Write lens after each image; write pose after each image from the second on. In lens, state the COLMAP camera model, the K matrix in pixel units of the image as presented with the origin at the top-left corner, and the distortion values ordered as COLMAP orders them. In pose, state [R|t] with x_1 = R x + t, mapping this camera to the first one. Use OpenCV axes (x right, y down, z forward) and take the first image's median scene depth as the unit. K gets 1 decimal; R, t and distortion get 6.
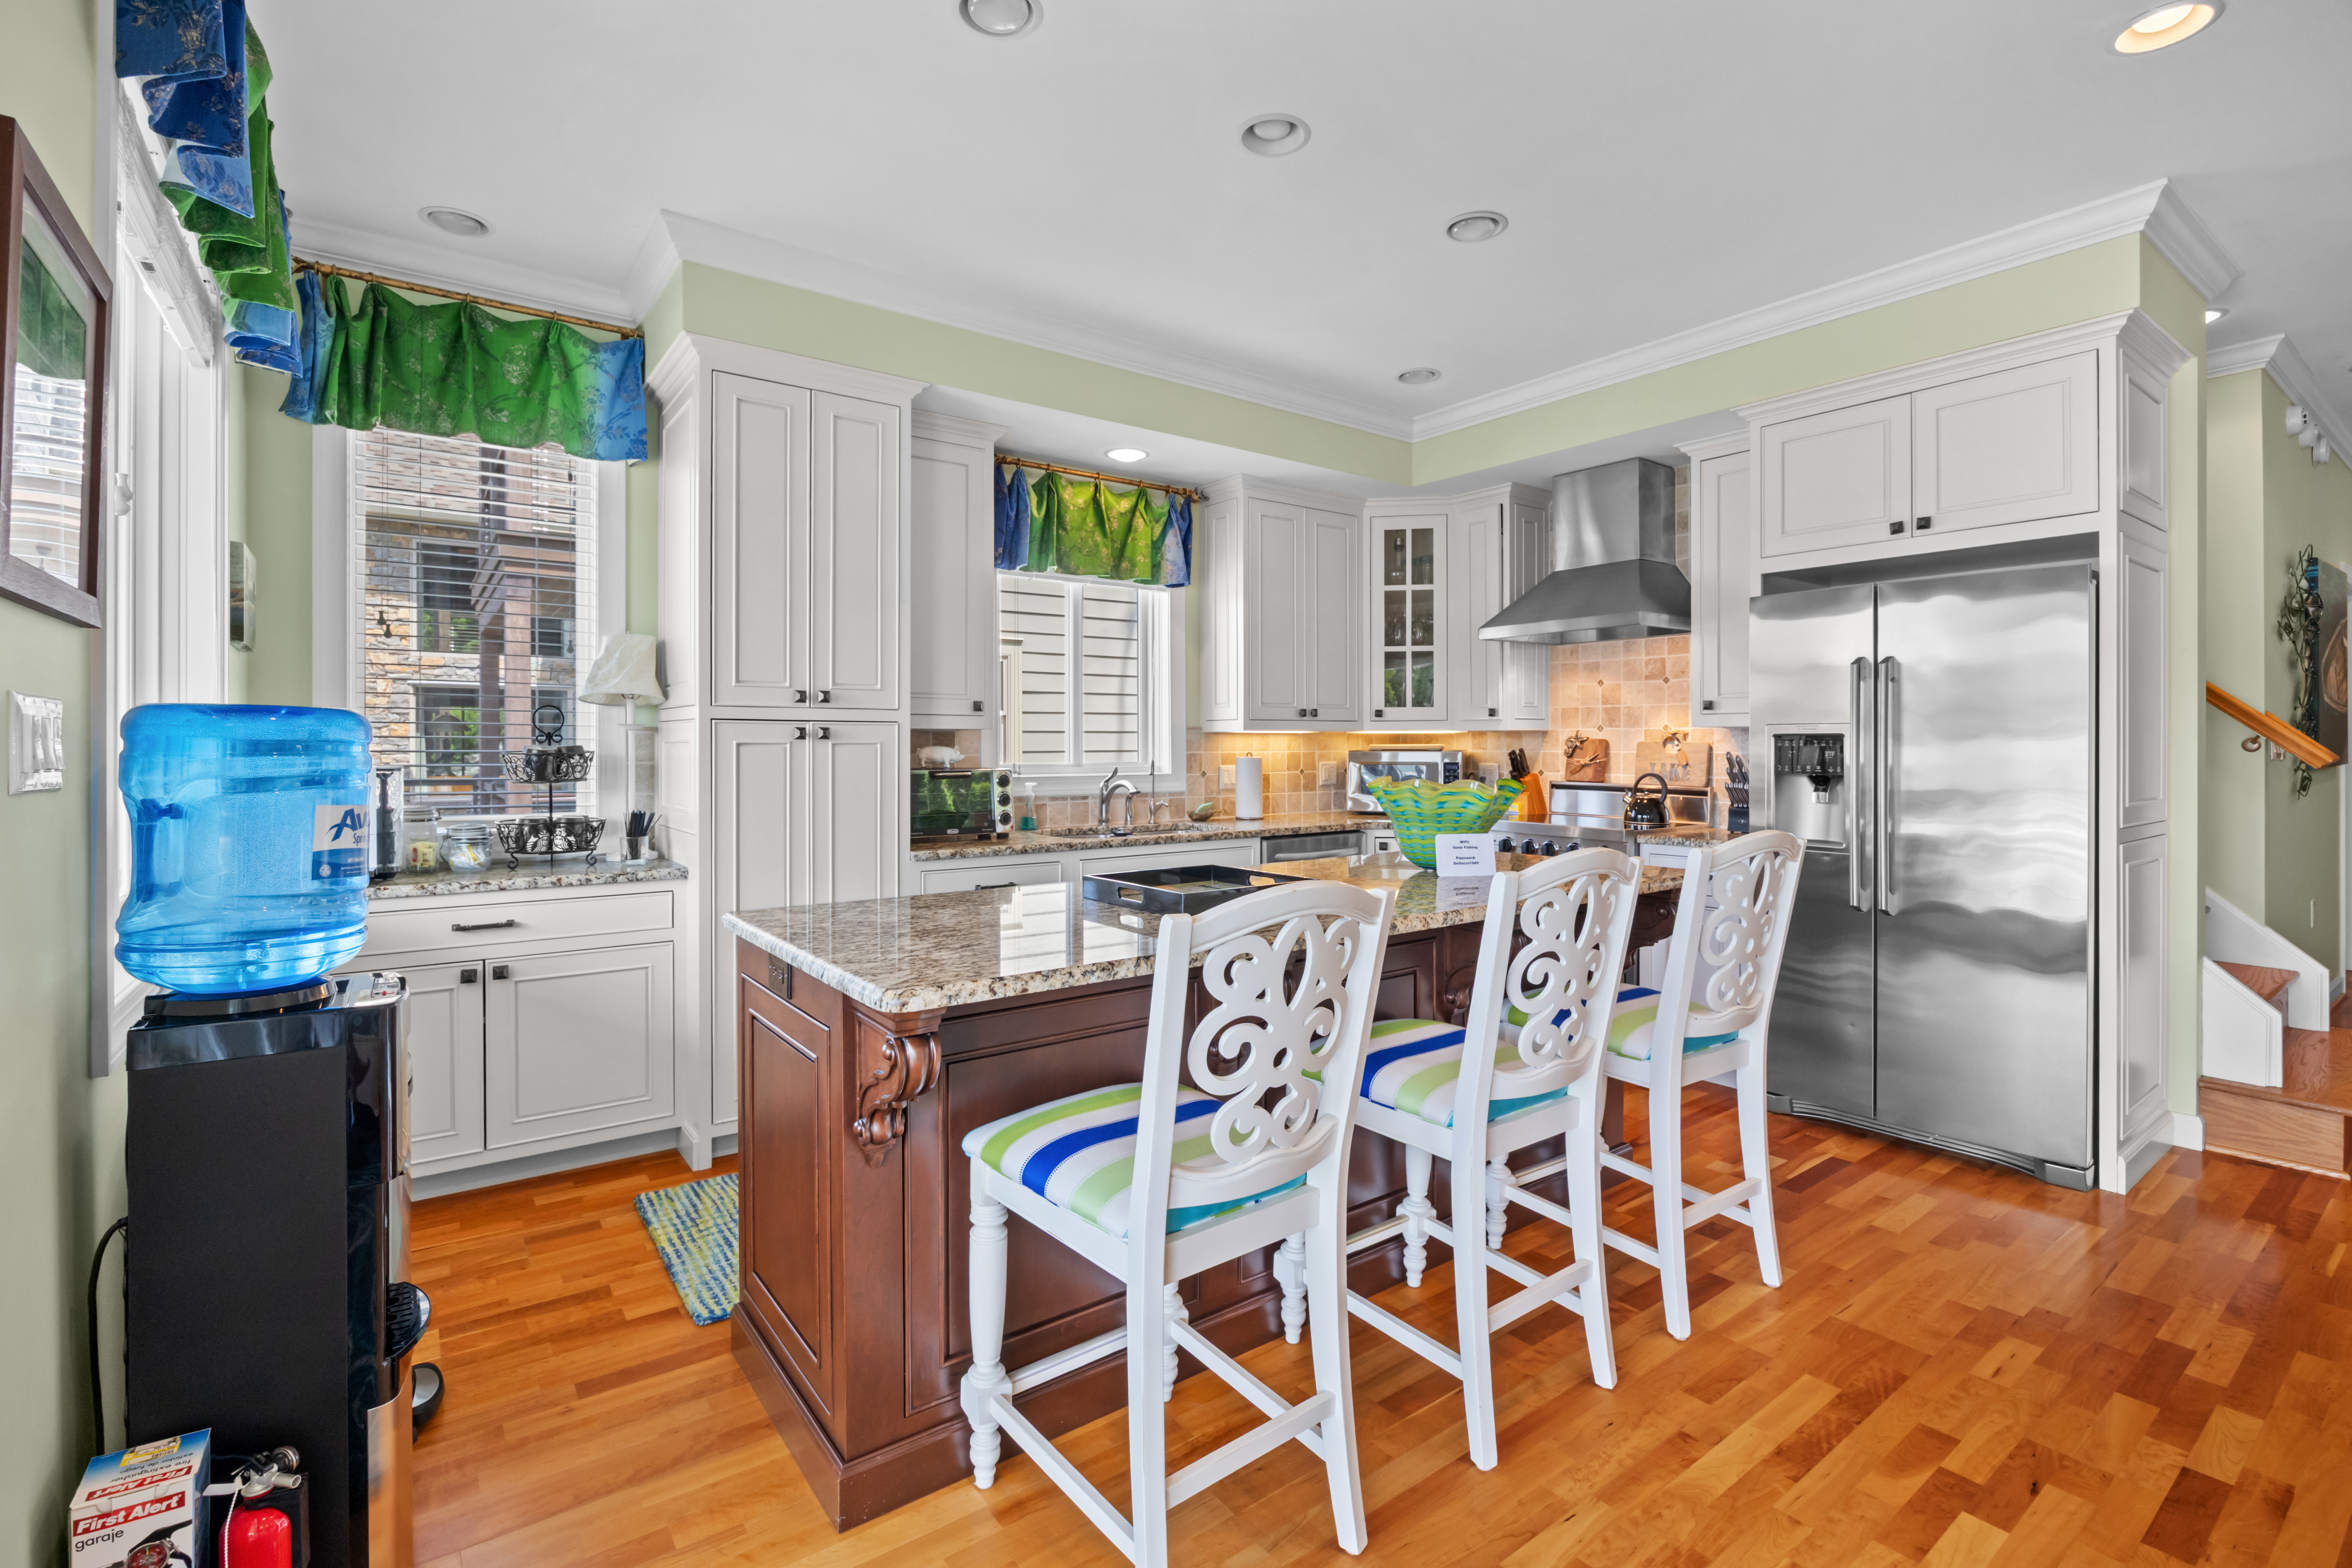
lens RADIAL K [[1064.2, 0, 1176.3], [0, 1064.2, 747.0], [0, 0, 1]] dist [-0.013658, -0.000001]
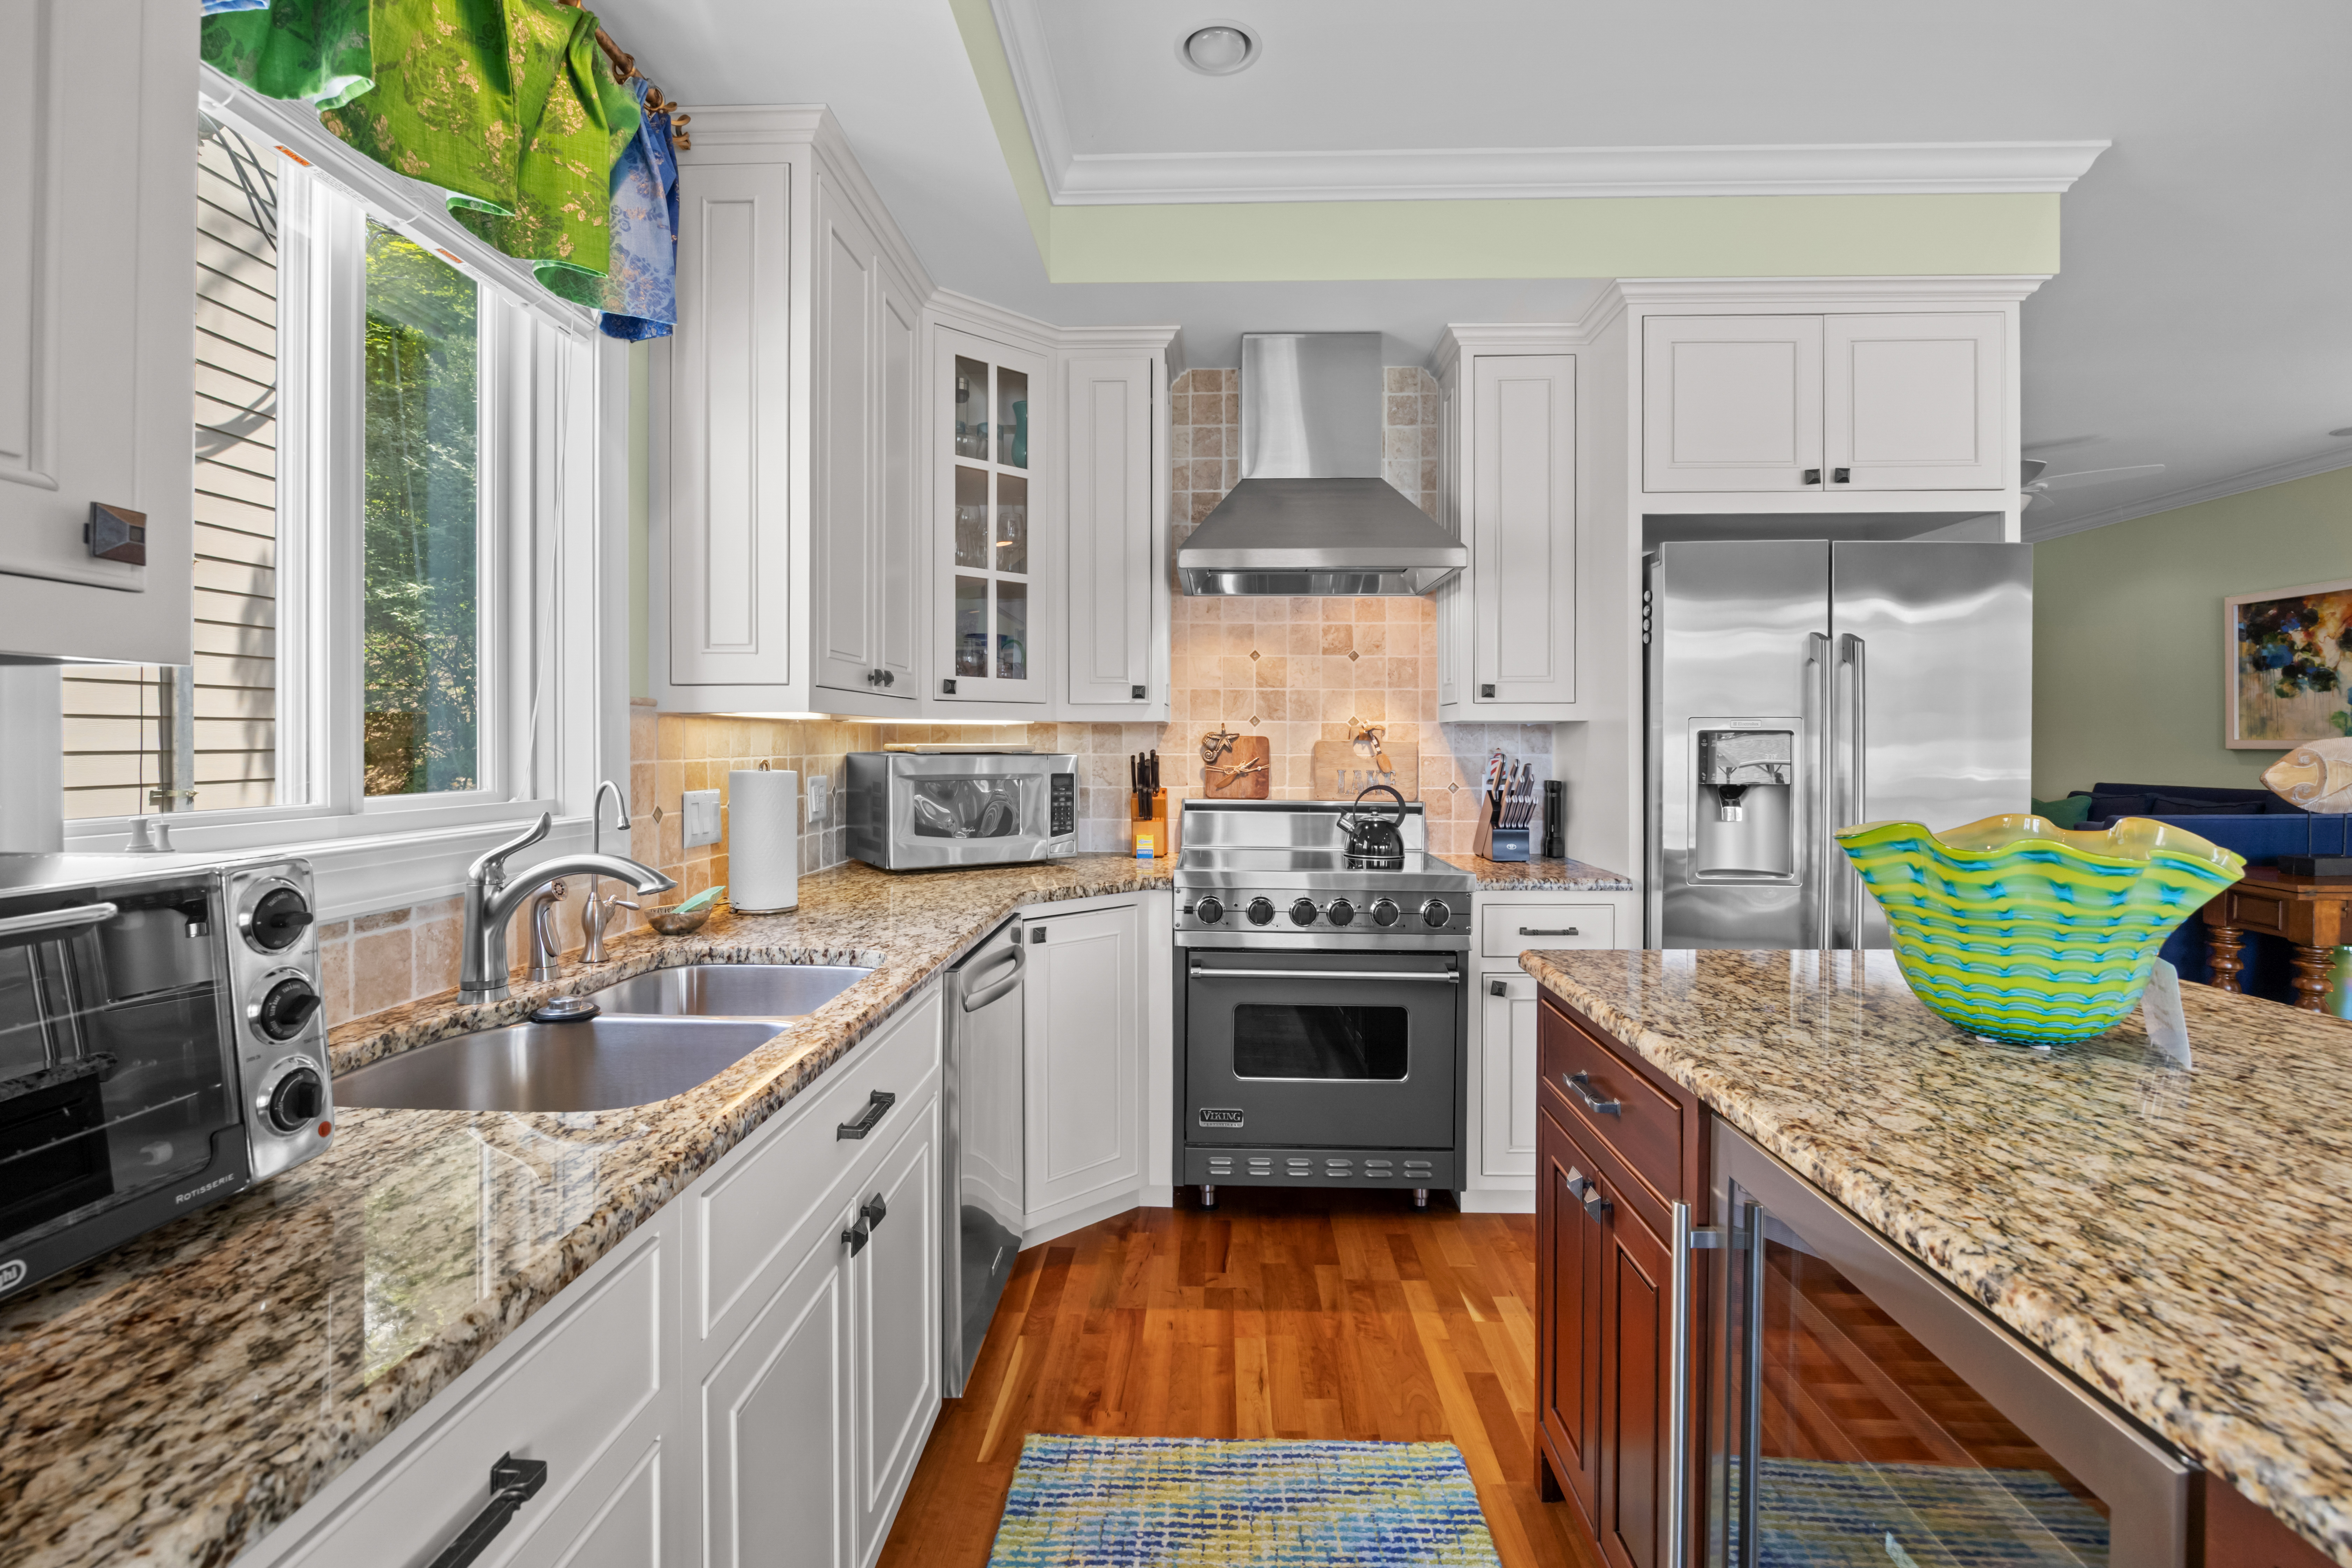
lens RADIAL K [[1064.2, 0, 1173.4], [0, 1064.2, 753.7], [0, 0, 1]] dist [-0.013658, -0.000001]
pose [[0.626212, -0.006285, 0.779628, -0.250137], [-0.000170, 0.999966, 0.008198, -0.002614], [-0.779653, -0.005266, 0.626190, 0.860555]]
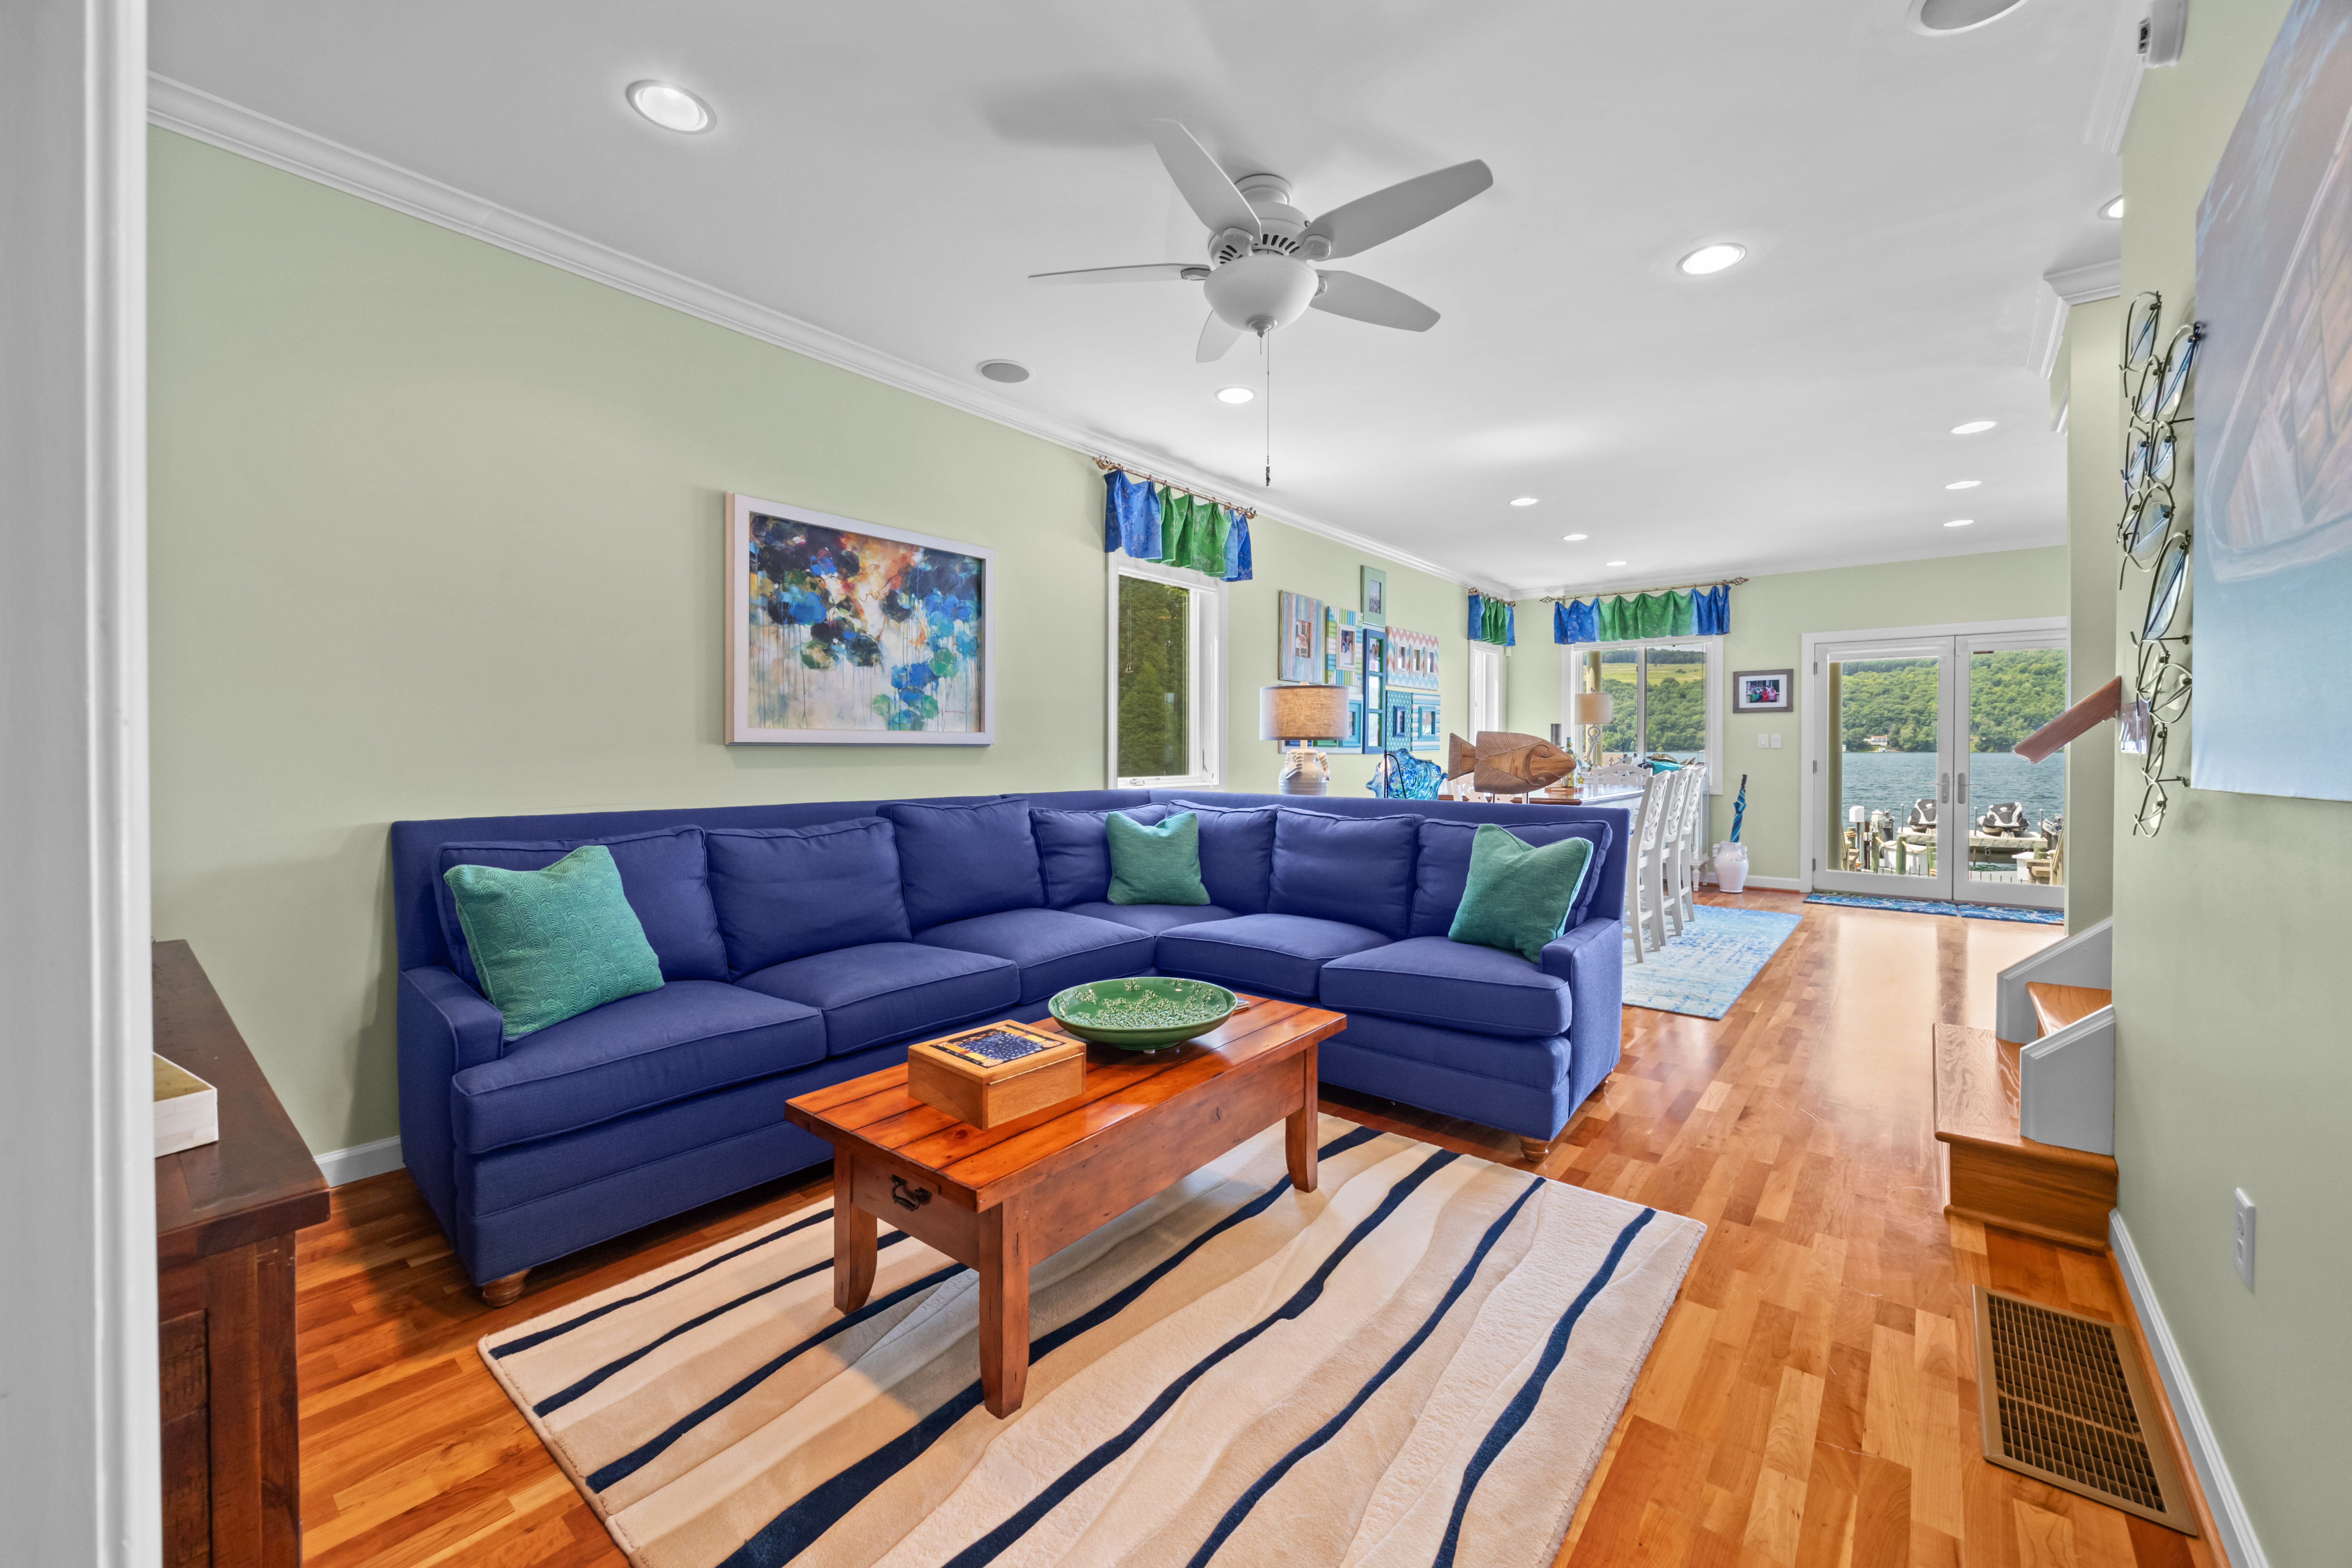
lens RADIAL K [[910.3, 0, 1187.5], [0, 910.3, 763.0], [0, 0, 1]] dist [-0.003013, -0.000431]
pose [[-0.970865, 0.006825, -0.239529, 1.896425], [0.003236, 0.999877, 0.015374, 0.010861], [0.239604, 0.014151, -0.970767, 1.568548]]
